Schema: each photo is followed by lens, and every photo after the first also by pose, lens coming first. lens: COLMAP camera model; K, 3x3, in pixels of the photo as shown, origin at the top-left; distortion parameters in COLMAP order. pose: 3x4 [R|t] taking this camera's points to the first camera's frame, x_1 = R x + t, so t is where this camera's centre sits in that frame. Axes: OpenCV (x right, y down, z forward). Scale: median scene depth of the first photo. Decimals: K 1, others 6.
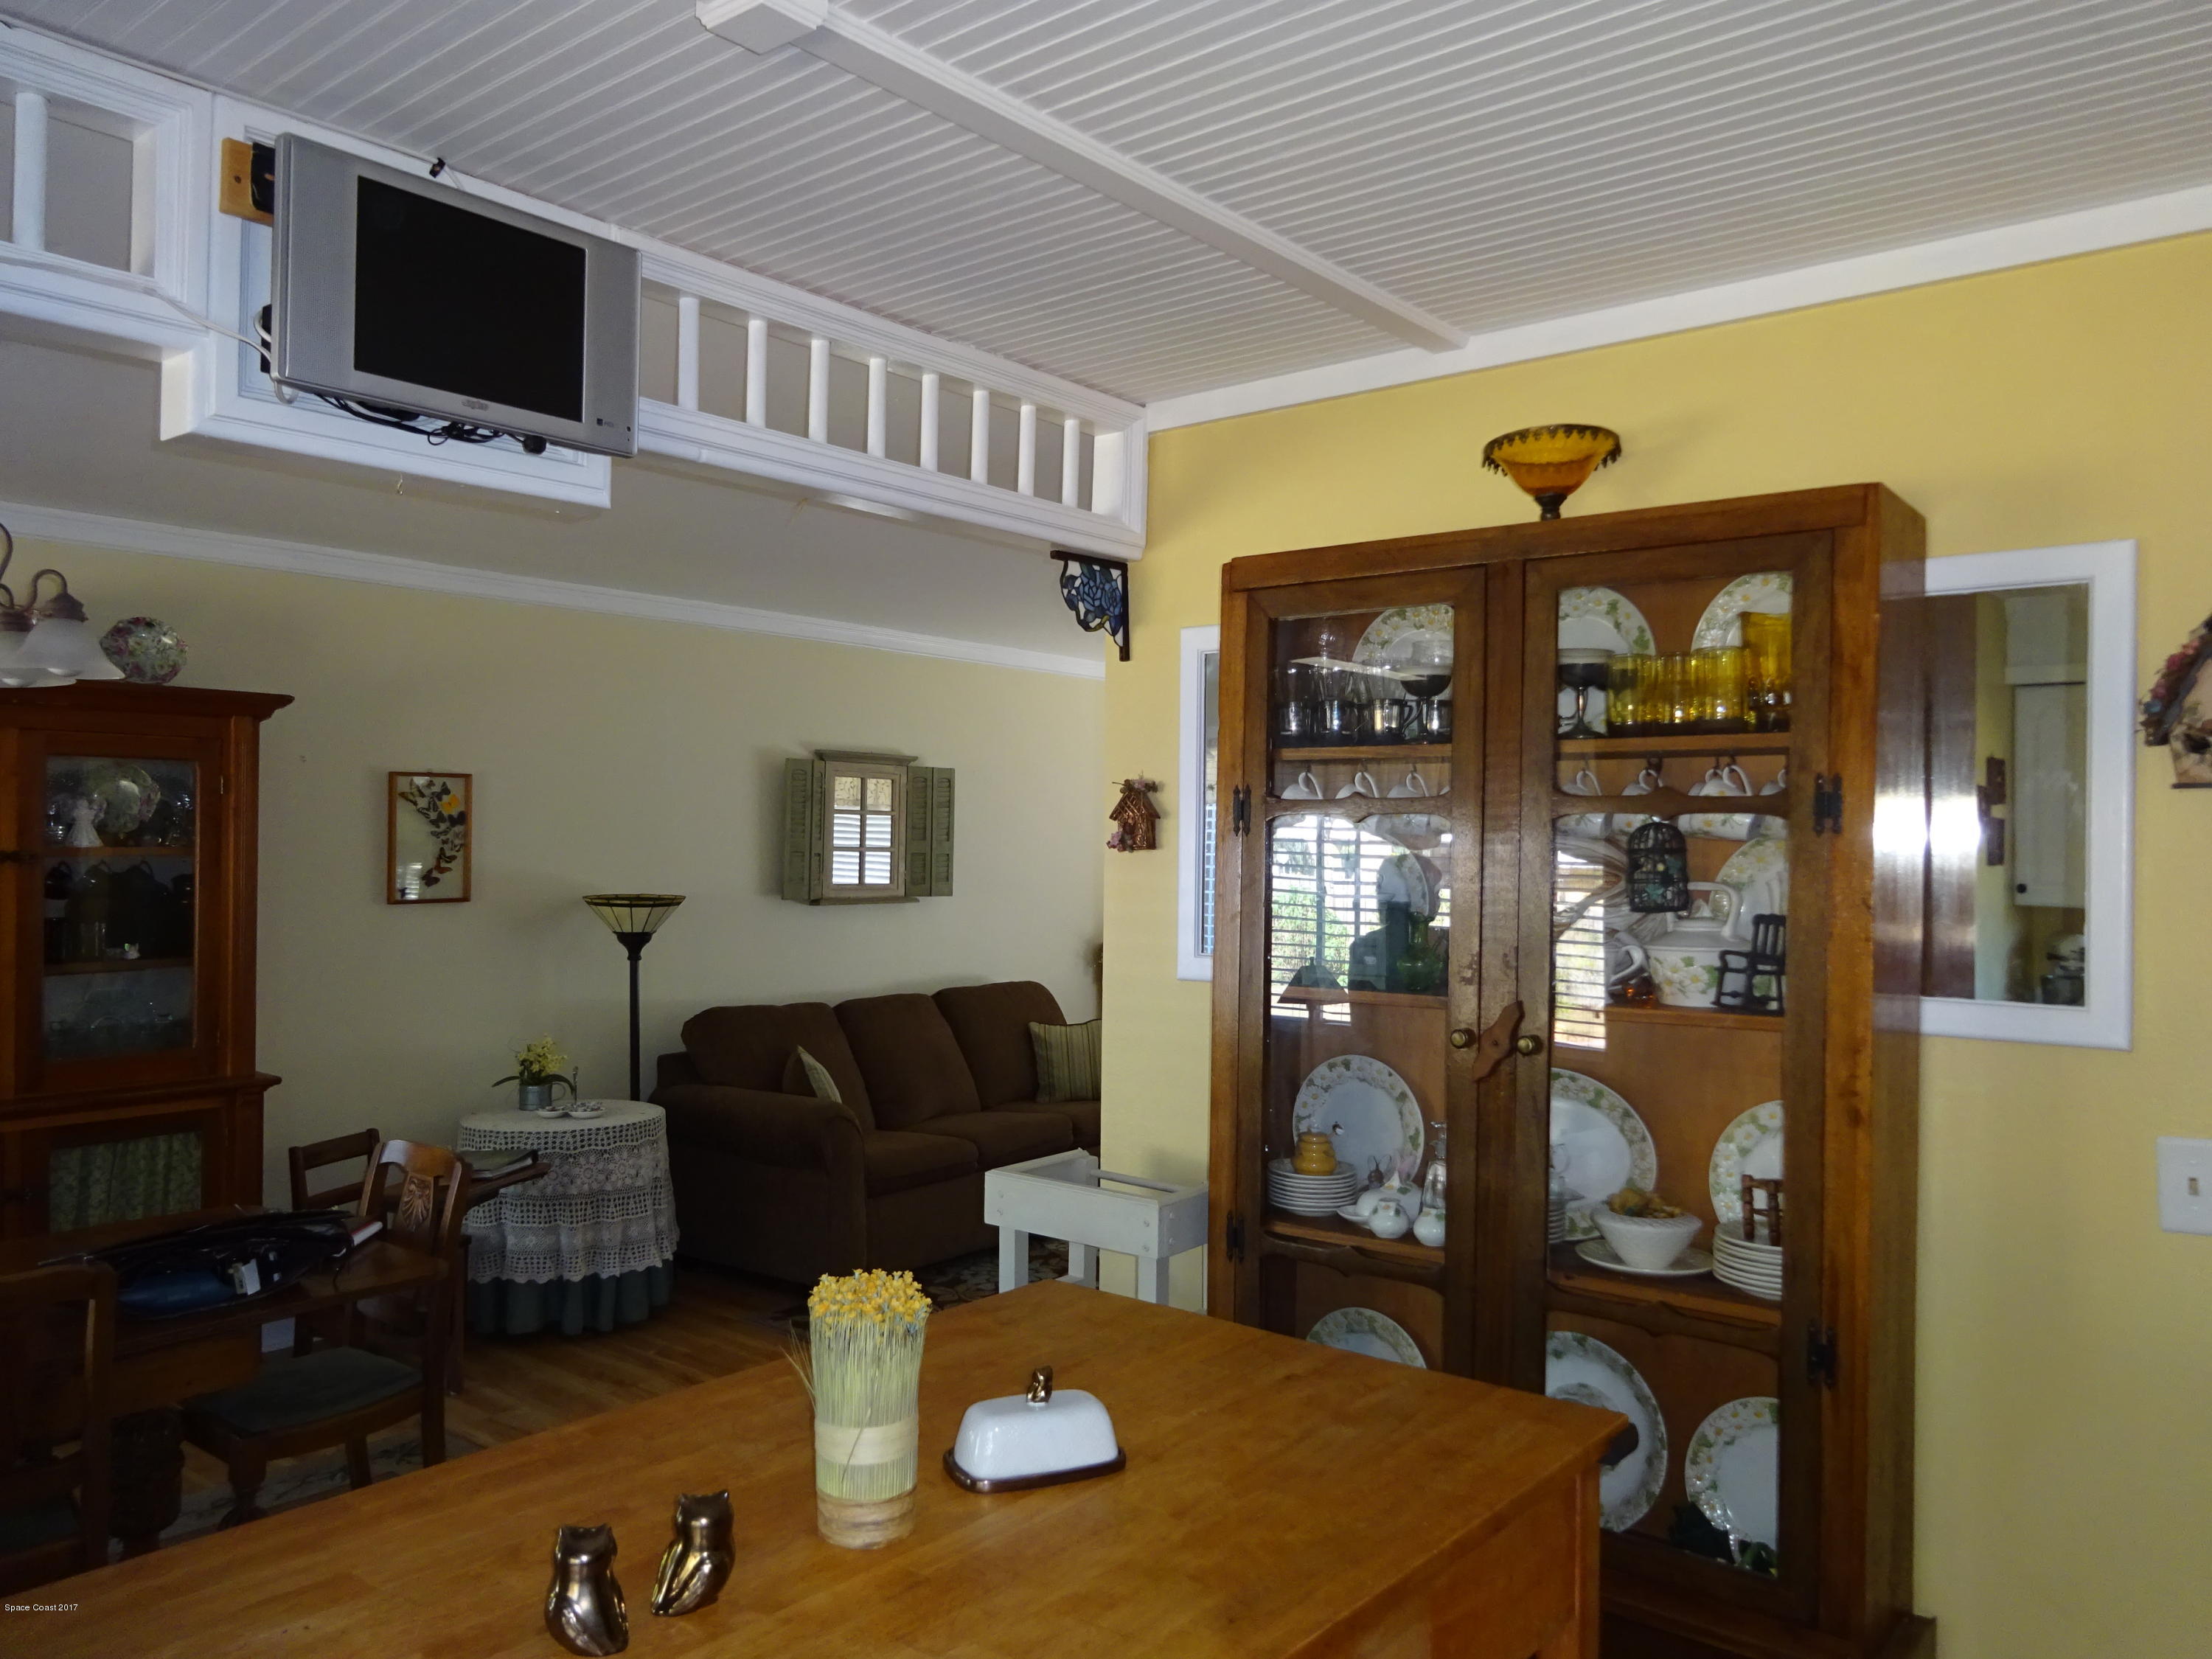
lens RADIAL K [[1632.4, 0, 1106.0], [0, 1632.4, 829.5], [0, 0, 1]] dist [0.005201, 0.006309]
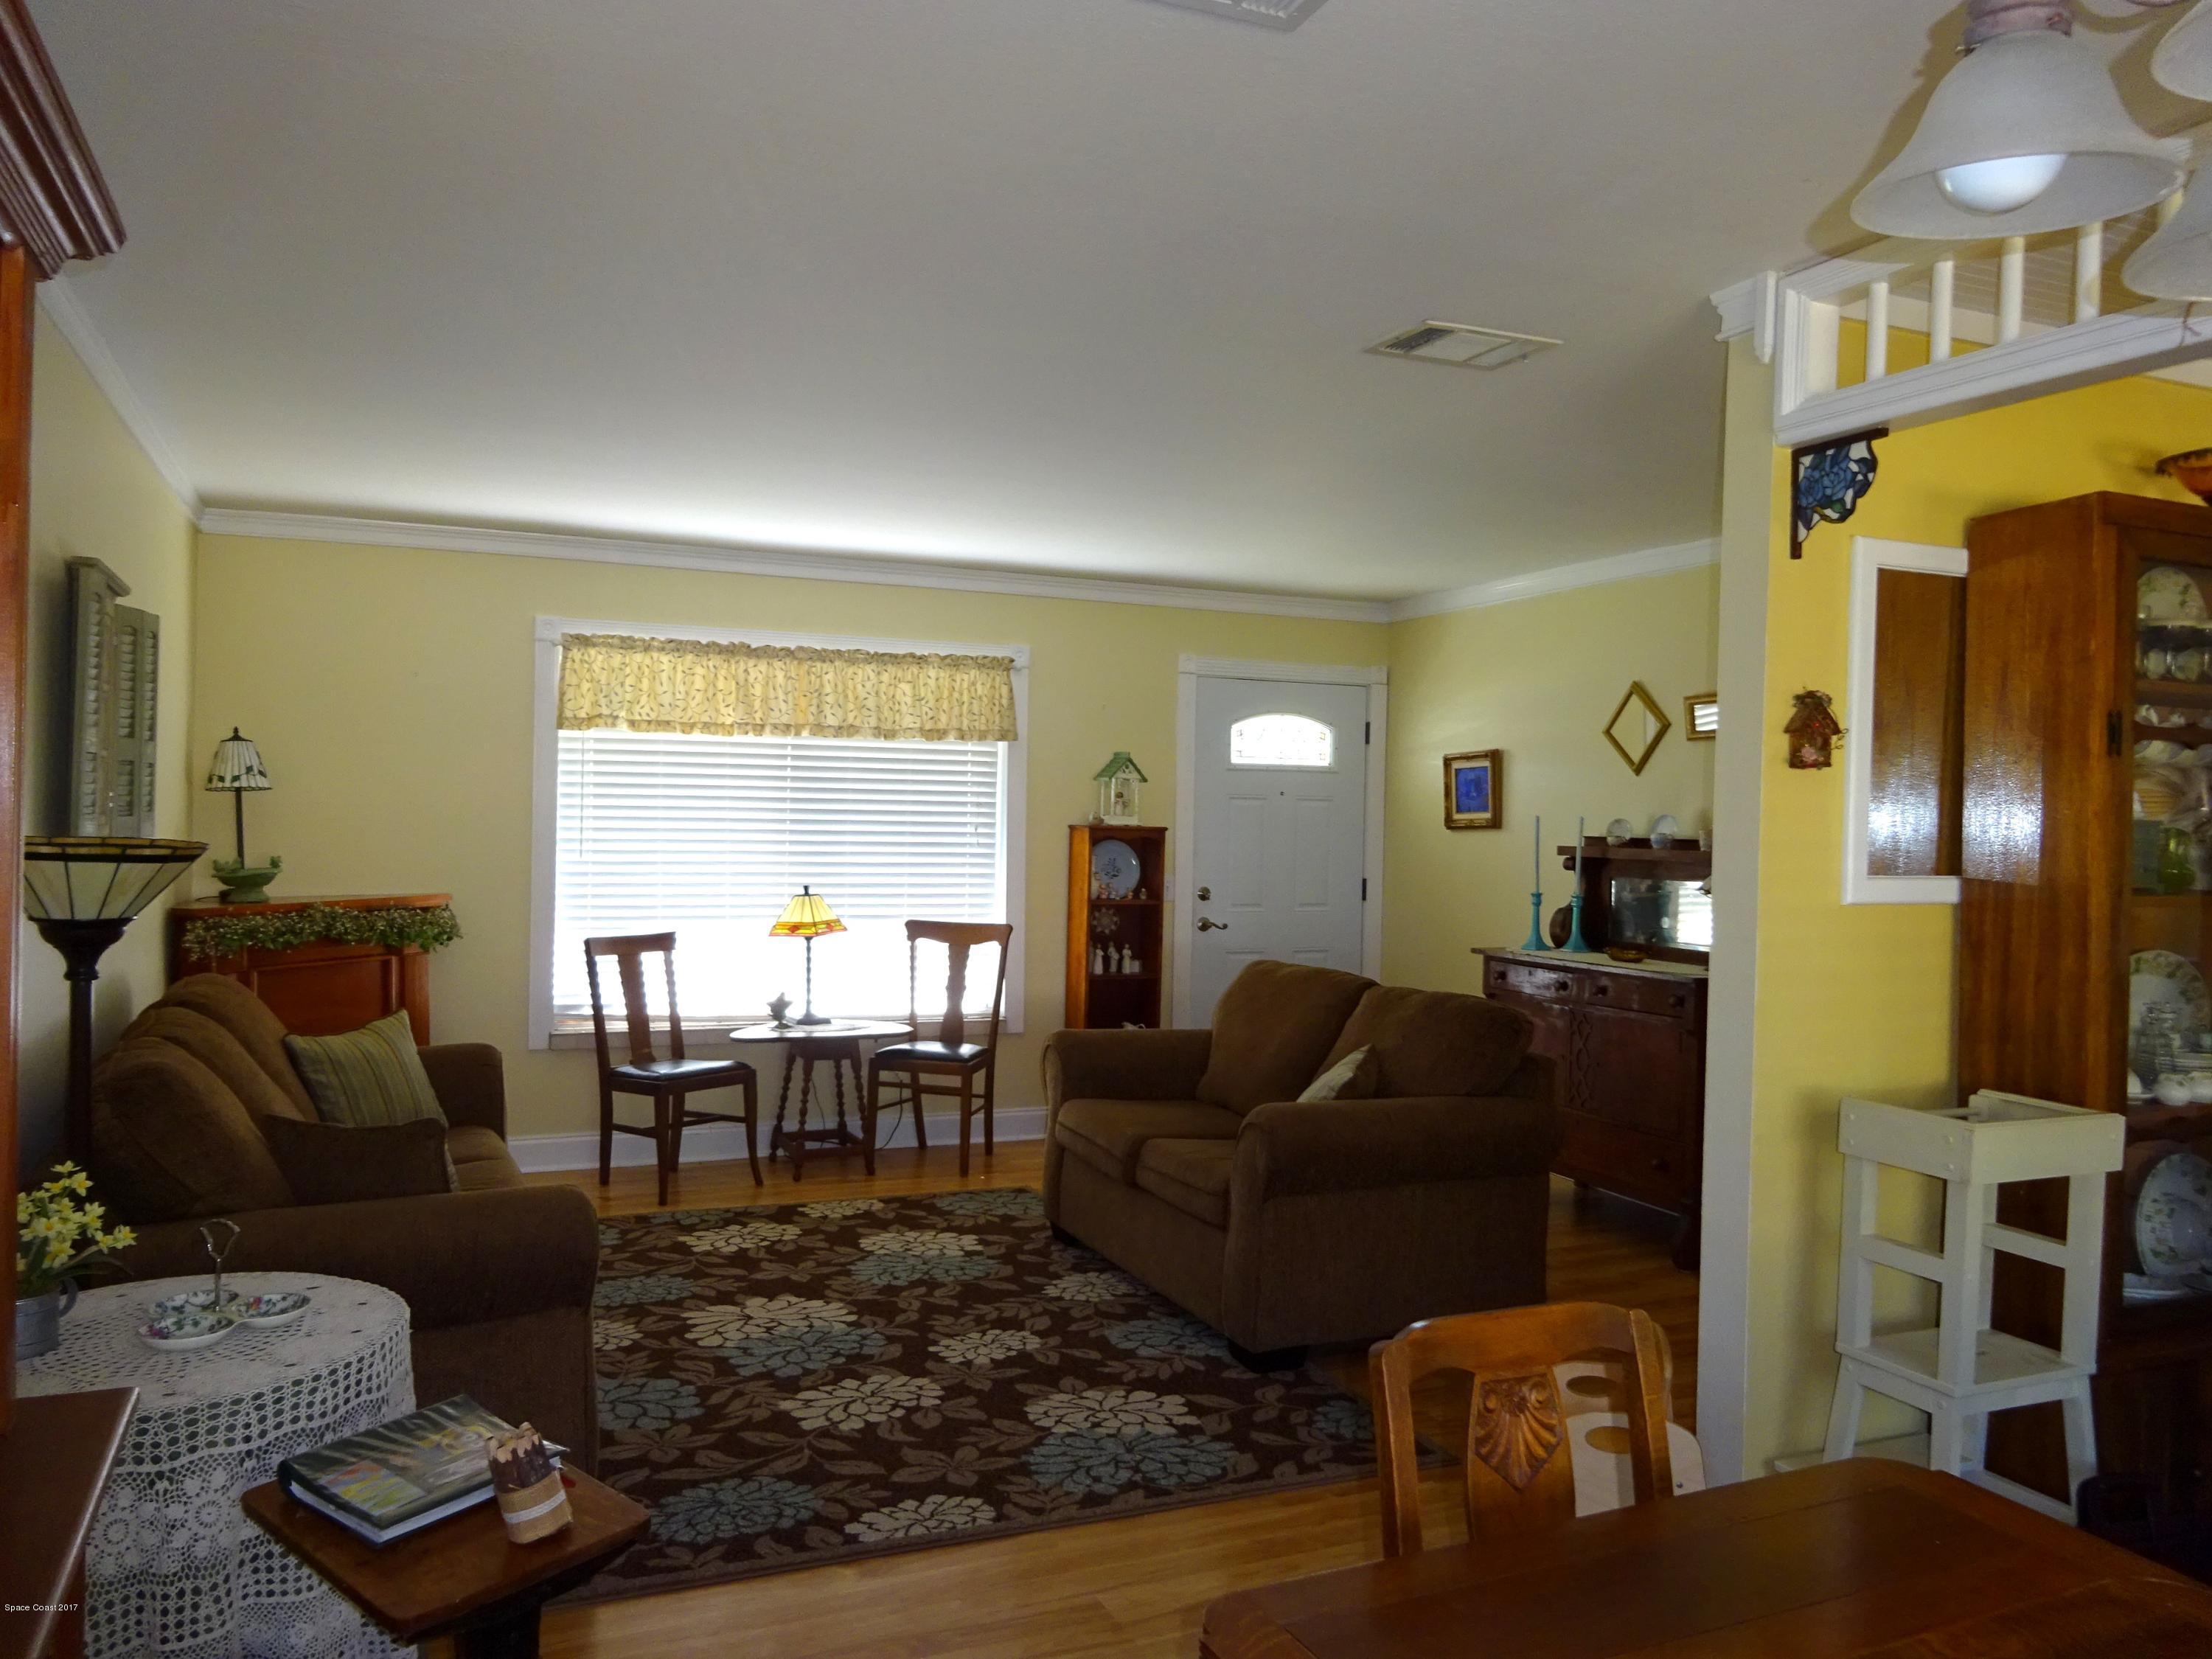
lens RADIAL K [[1632.4, 0, 1106.0], [0, 1632.4, 829.5], [0, 0, 1]] dist [0.005201, 0.006309]
pose [[0.454237, -0.005227, 0.890865, -0.593182], [-0.025814, 0.999486, 0.019026, 0.023822], [-0.890507, -0.031639, 0.453869, 0.571174]]
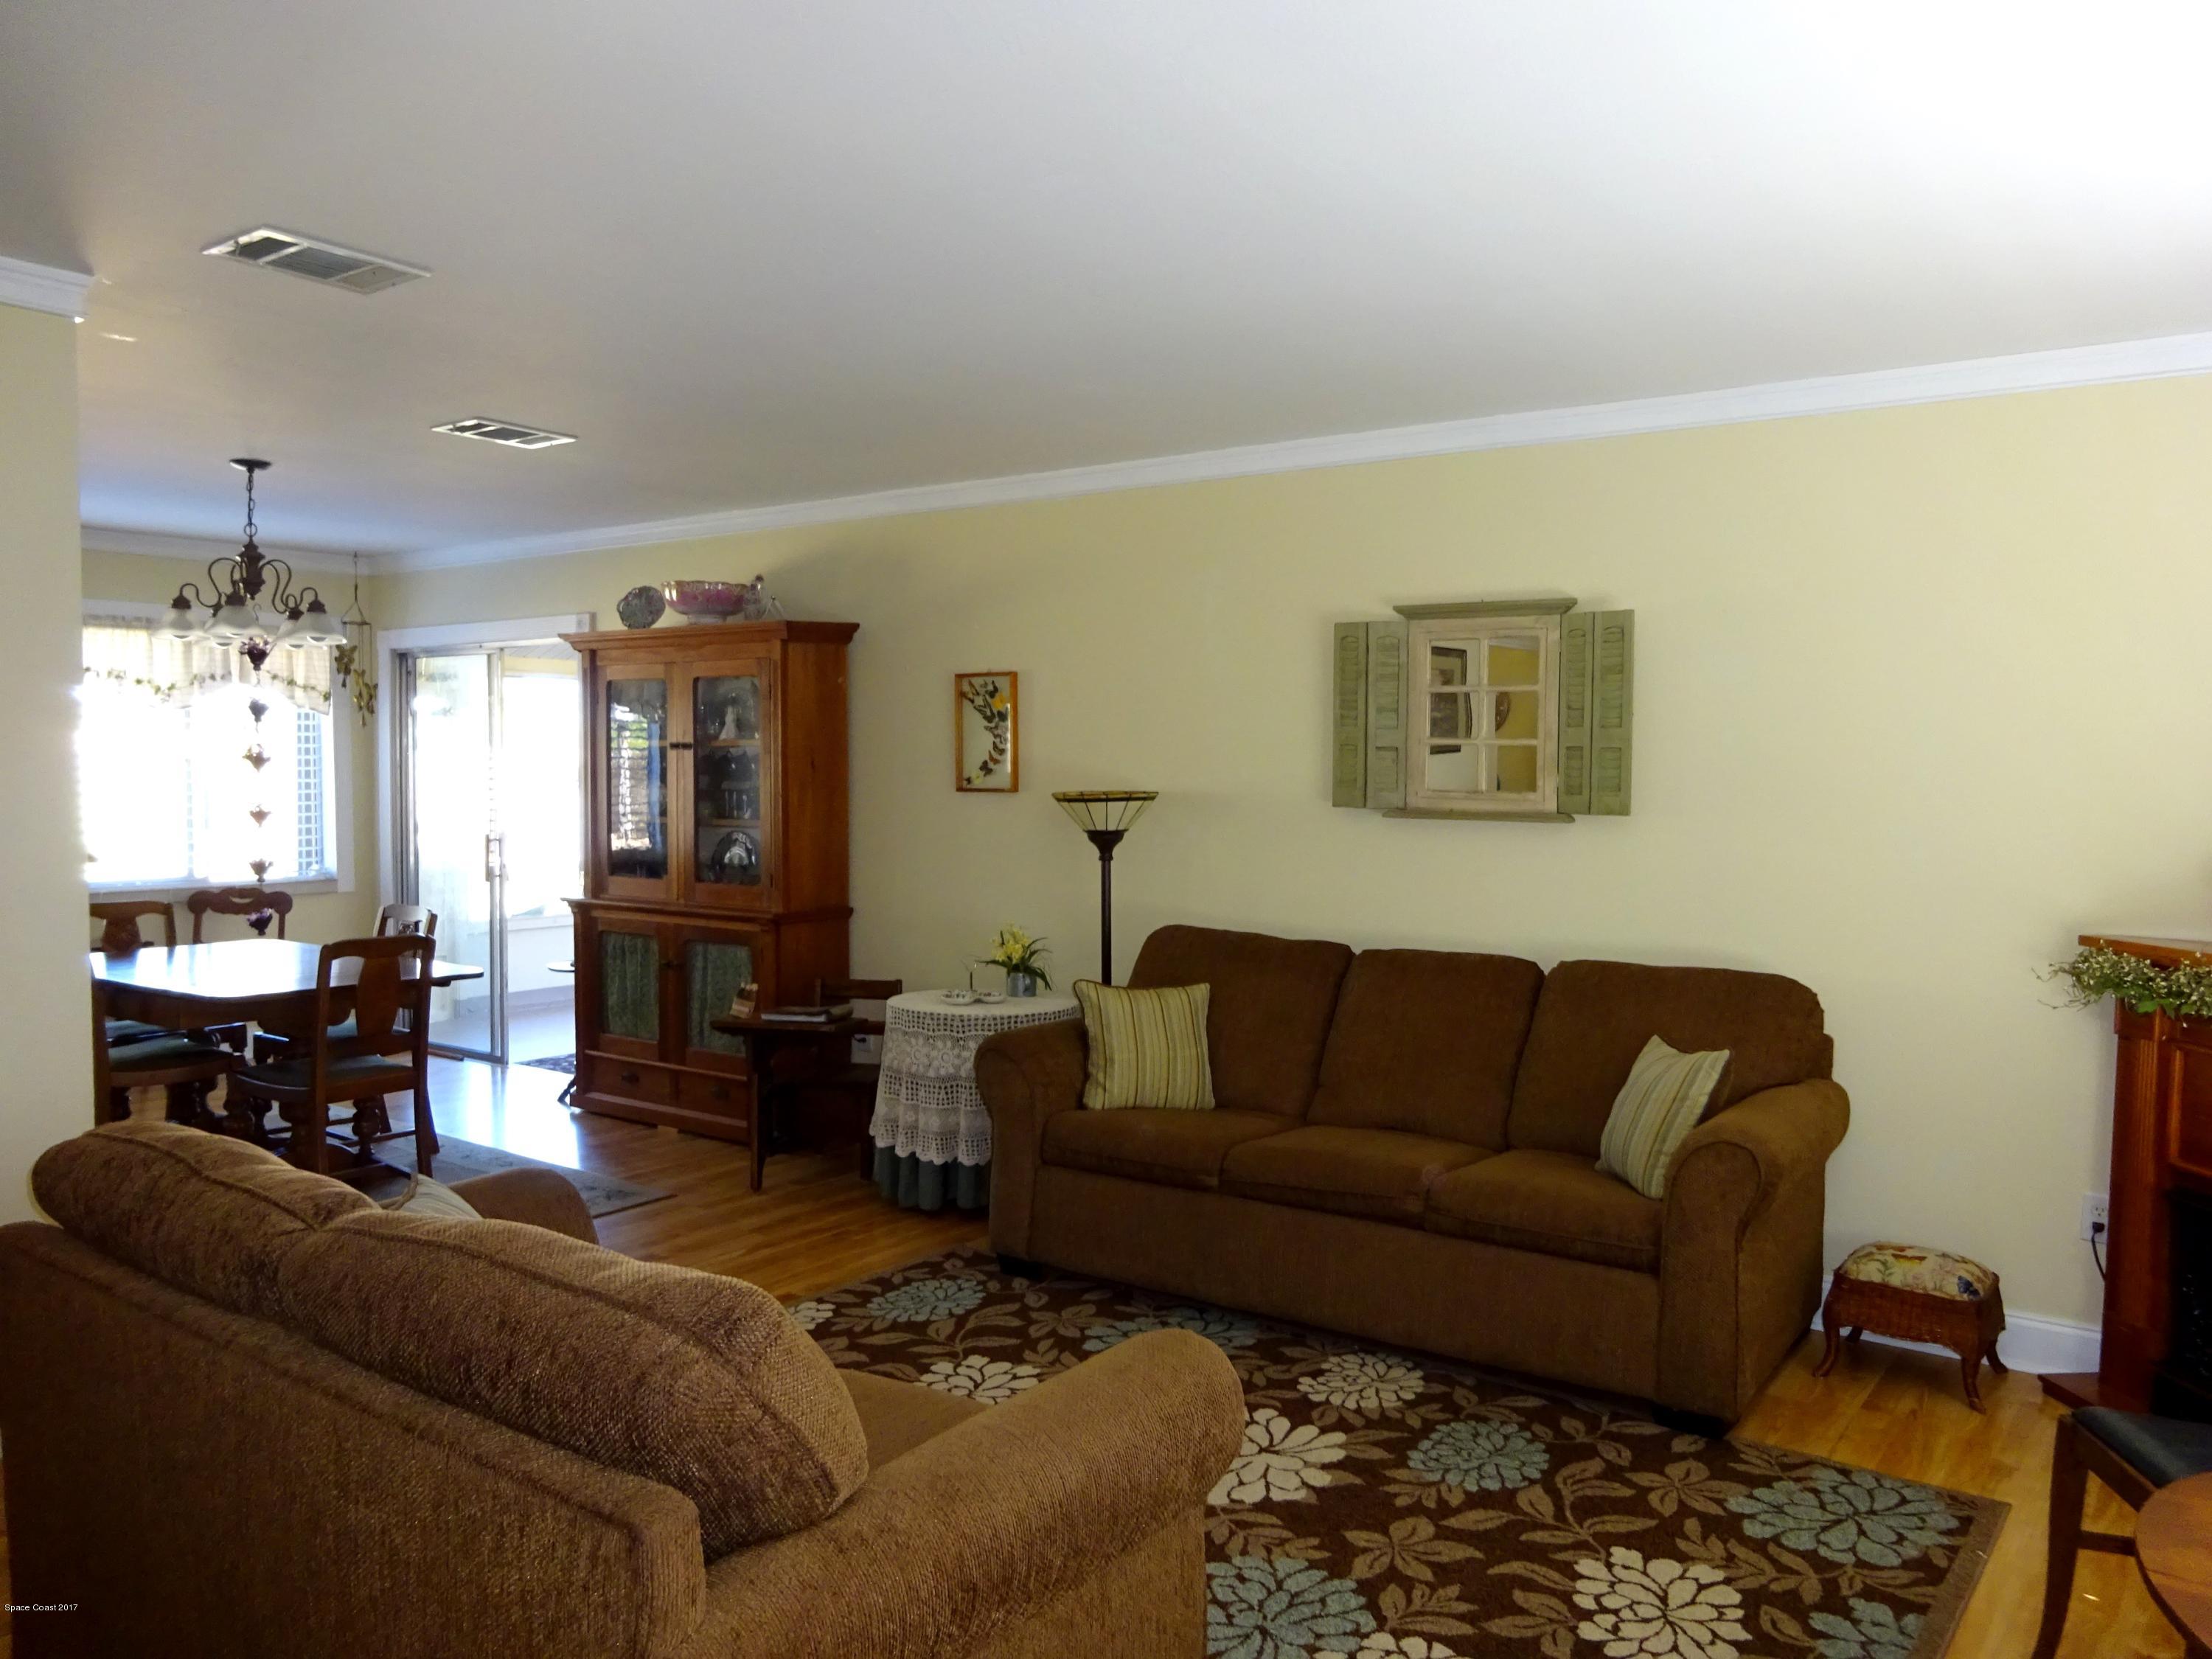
lens RADIAL K [[1632.4, 0, 1106.0], [0, 1632.4, 829.5], [0, 0, 1]] dist [0.005201, 0.006309]
pose [[0.054160, 0.040980, -0.997691, 0.677800], [0.005266, 0.999132, 0.041325, 0.025032], [0.998518, -0.007492, 0.053897, 1.005069]]
